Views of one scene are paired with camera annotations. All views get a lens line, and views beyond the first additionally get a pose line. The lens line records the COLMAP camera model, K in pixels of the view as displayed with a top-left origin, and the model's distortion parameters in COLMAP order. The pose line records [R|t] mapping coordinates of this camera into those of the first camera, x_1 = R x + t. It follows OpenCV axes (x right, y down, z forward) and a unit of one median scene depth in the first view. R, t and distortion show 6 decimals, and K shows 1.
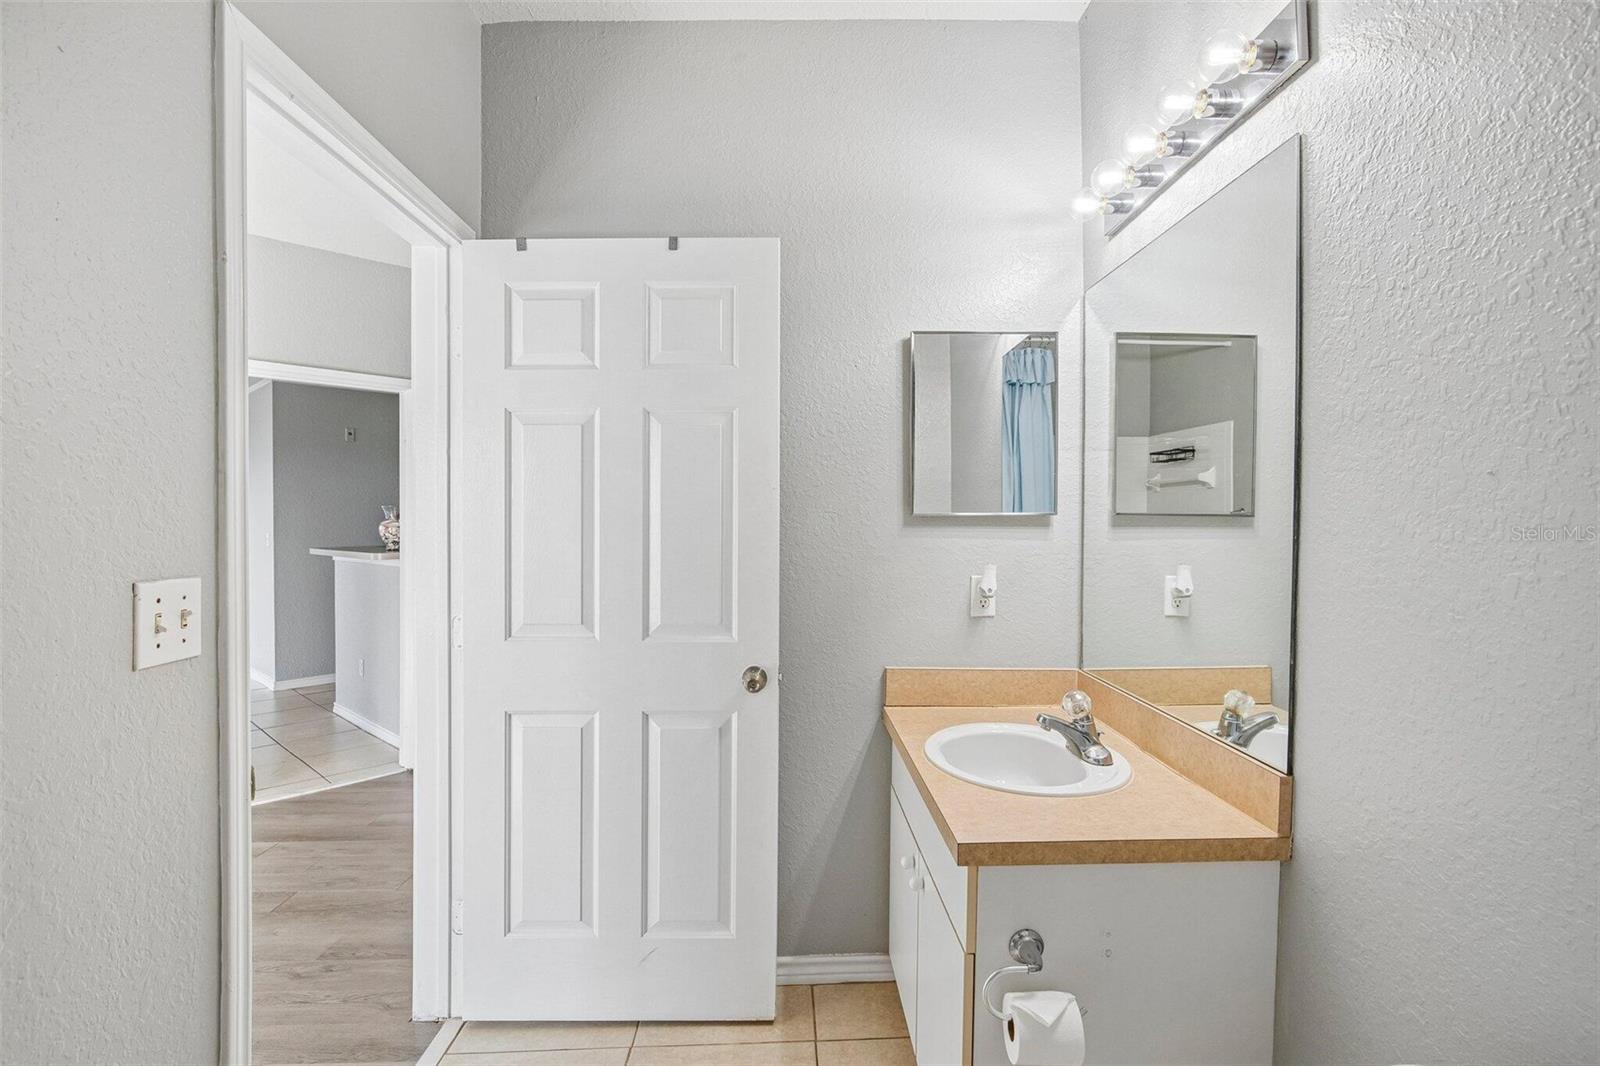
lens RADIAL K [[756.0, 0, 802.8], [0, 756.0, 545.7], [0, 0, 1]] dist [-0.002583, 0.000032]
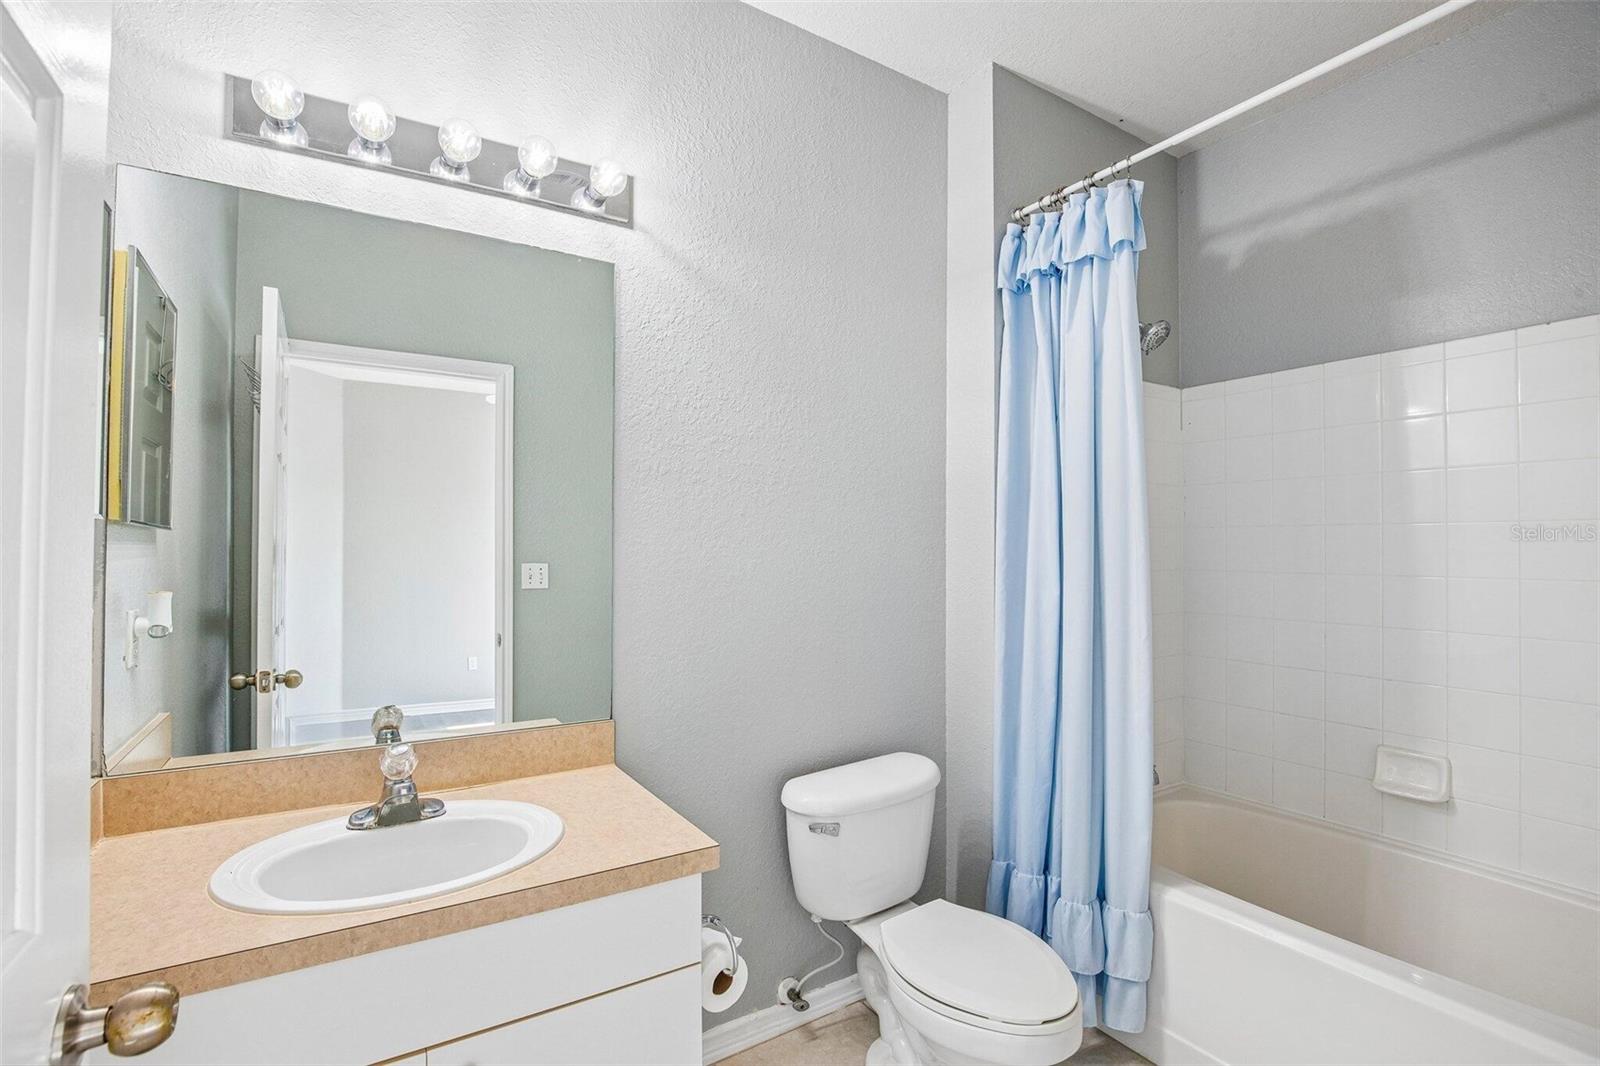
lens RADIAL K [[753.1, 0, 799.8], [0, 753.1, 545.4], [0, 0, 1]] dist [-0.026776, 0.001265]
pose [[-0.522398, 0.007534, 0.852669, -0.683628], [0.025525, 0.999651, 0.006806, -0.013129], [-0.852320, 0.025320, -0.522408, 1.365495]]
